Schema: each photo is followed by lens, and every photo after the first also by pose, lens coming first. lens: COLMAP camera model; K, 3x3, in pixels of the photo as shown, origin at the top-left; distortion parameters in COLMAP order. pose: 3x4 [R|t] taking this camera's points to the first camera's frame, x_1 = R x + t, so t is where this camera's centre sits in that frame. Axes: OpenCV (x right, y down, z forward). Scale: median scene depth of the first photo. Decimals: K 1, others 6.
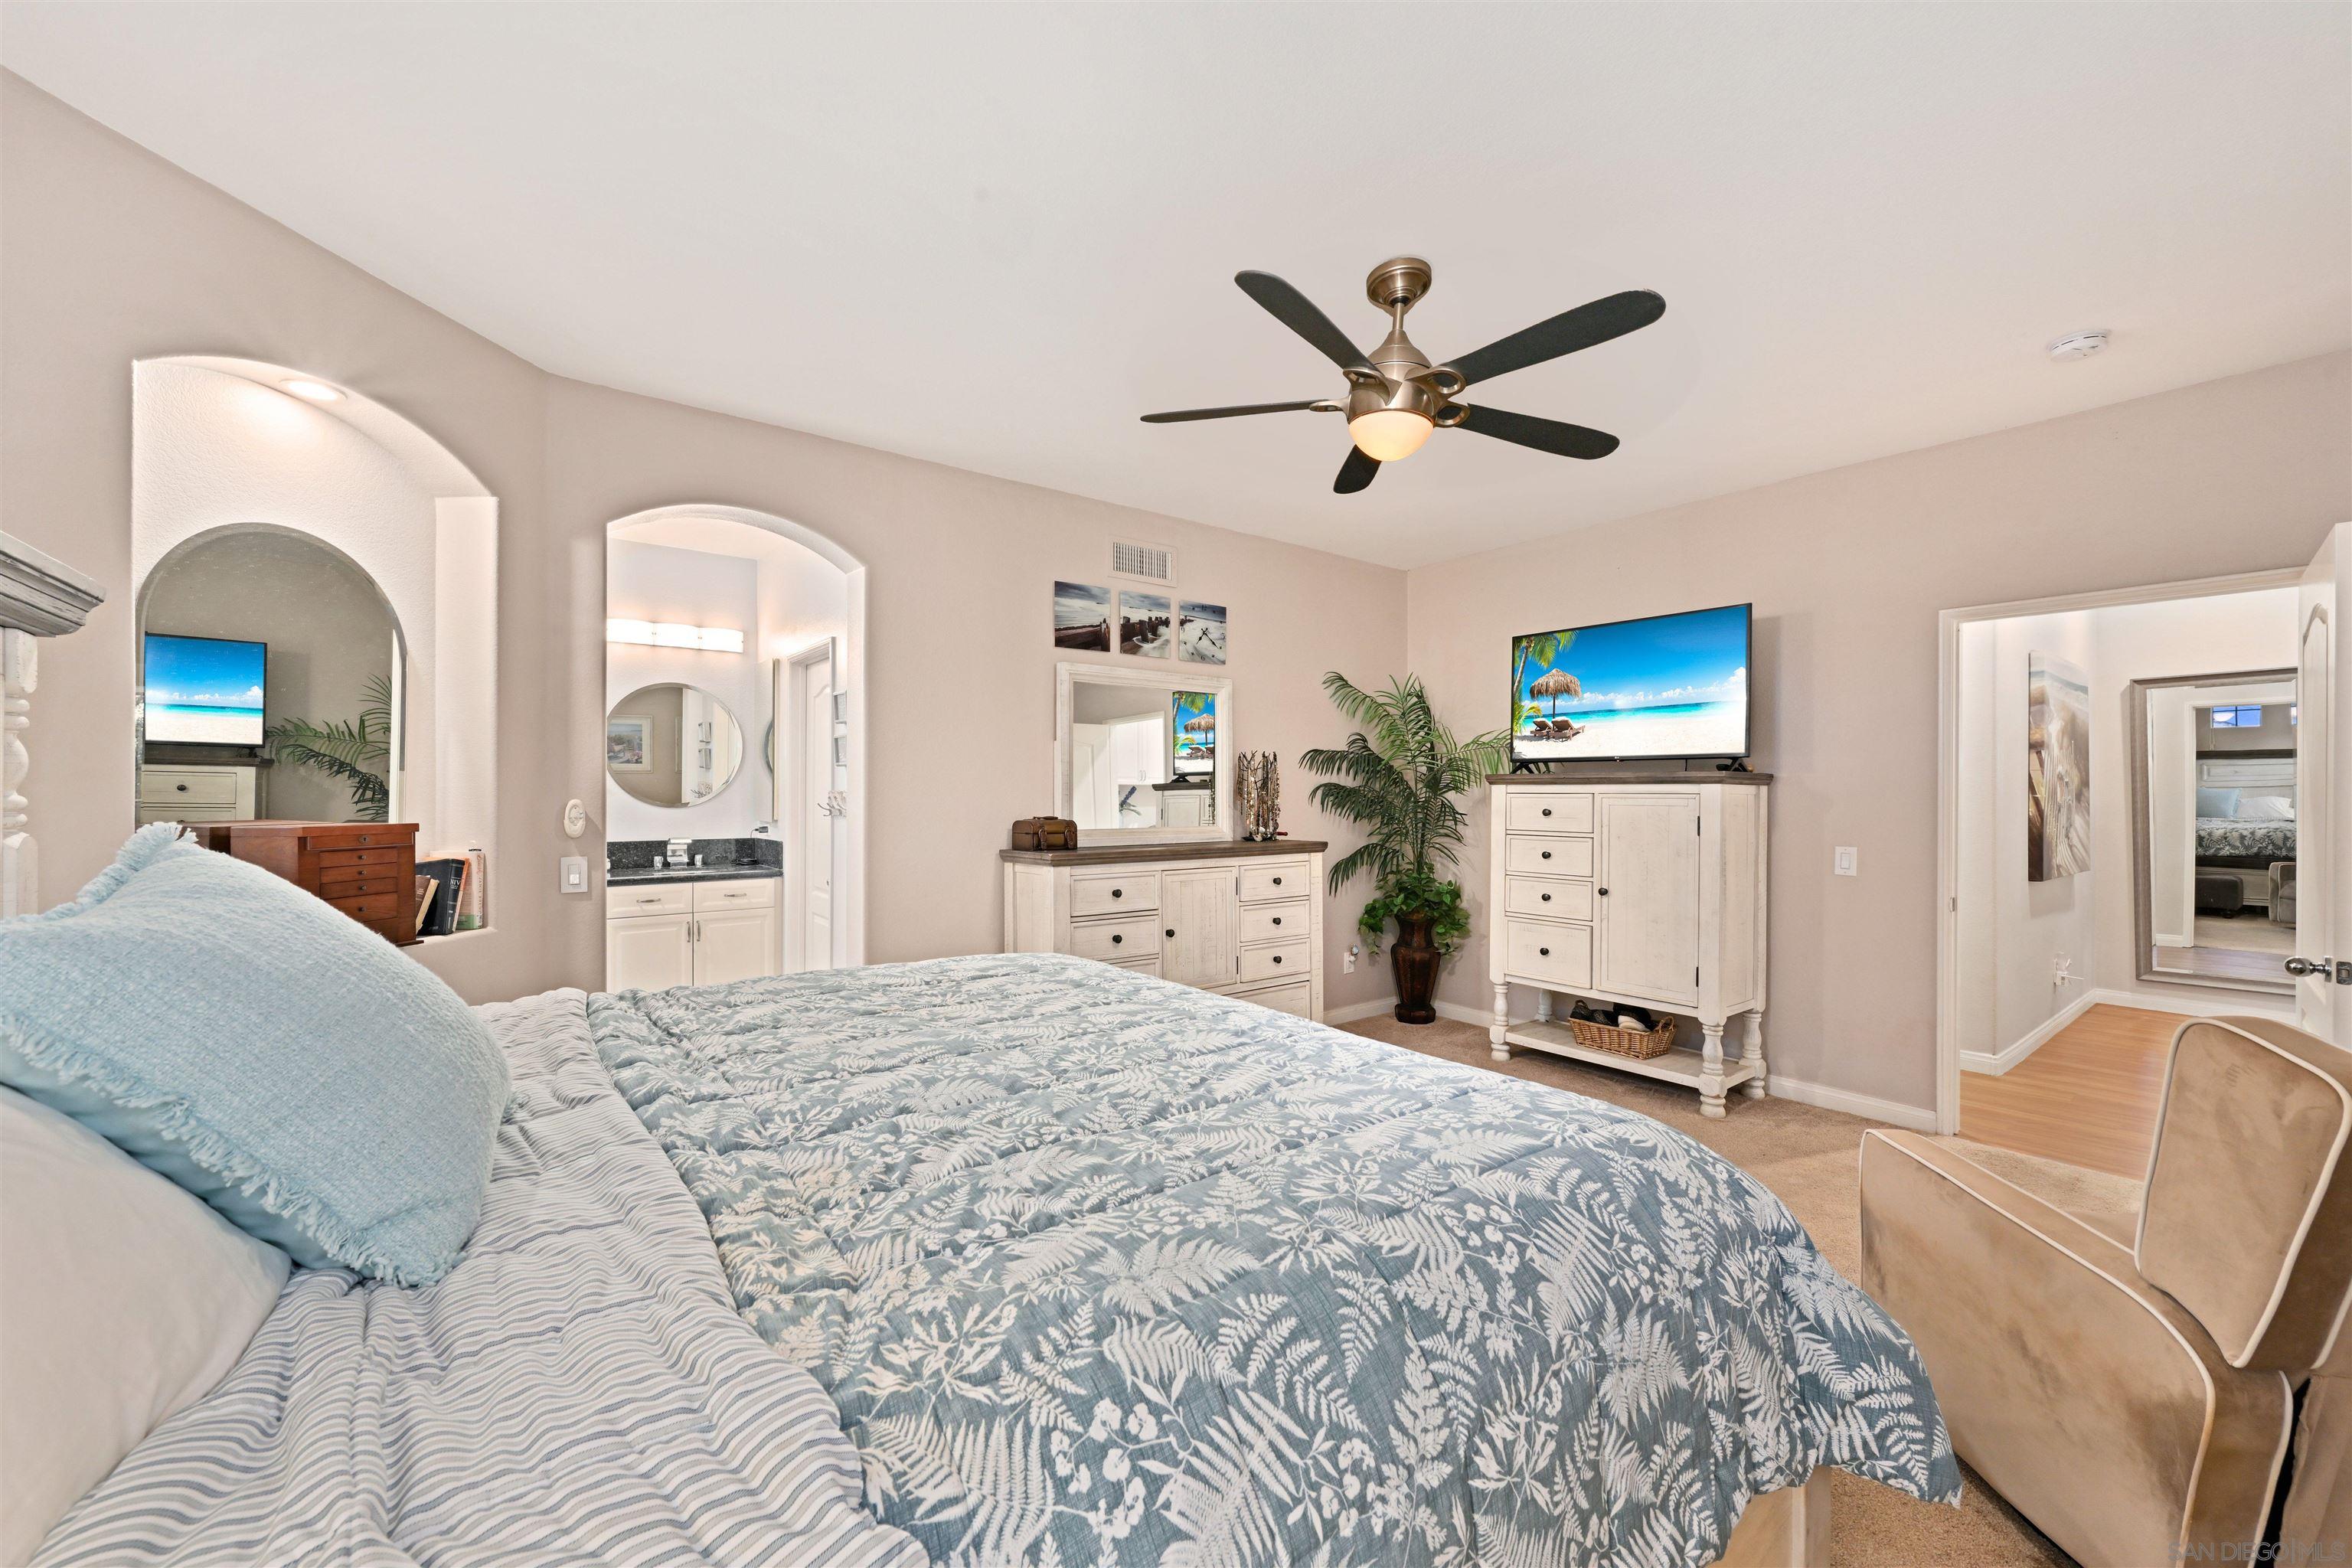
lens RADIAL K [[915.9, 0, 1184.2], [0, 915.9, 789.9], [0, 0, 1]] dist [-0.001744, 0.000179]
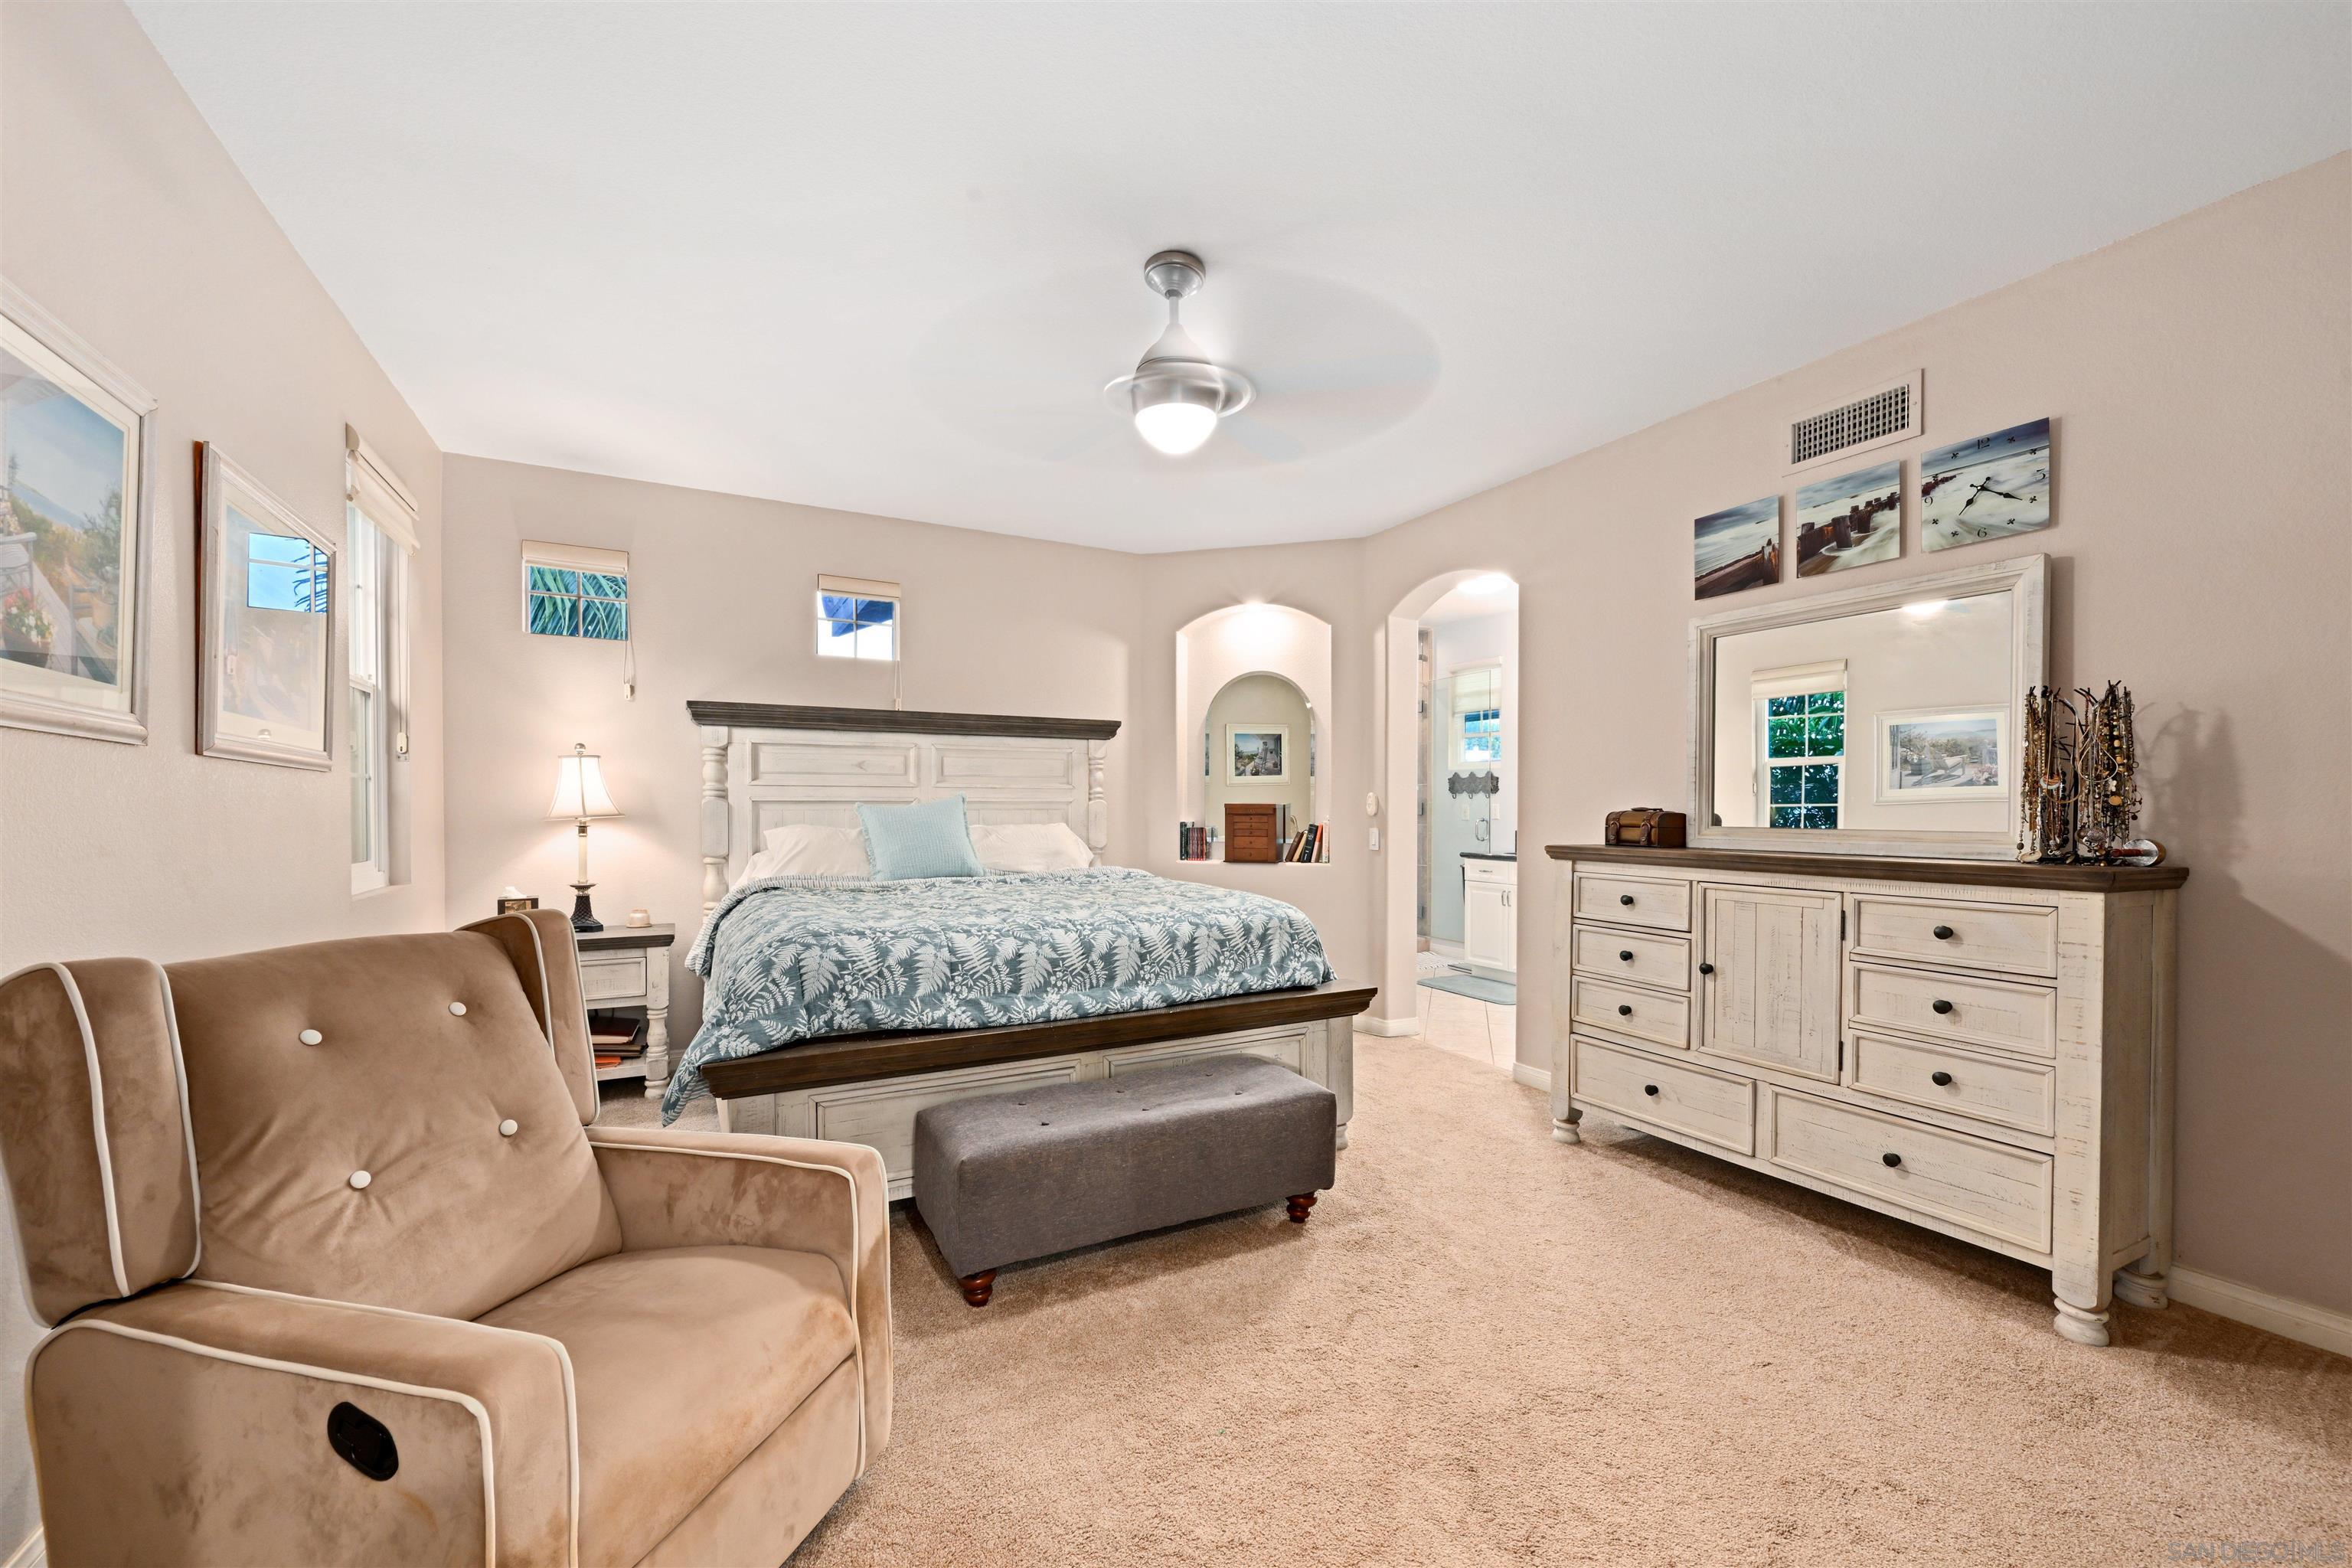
lens RADIAL K [[926.3, 0, 1191.3], [0, 926.3, 809.9], [0, 0, 1]] dist [-0.000272, 0.000057]
pose [[-0.152673, 0.003396, -0.988271, 0.707656], [0.001355, 0.999994, 0.003227, 0.025437], [0.988276, -0.000846, -0.152676, 0.651395]]
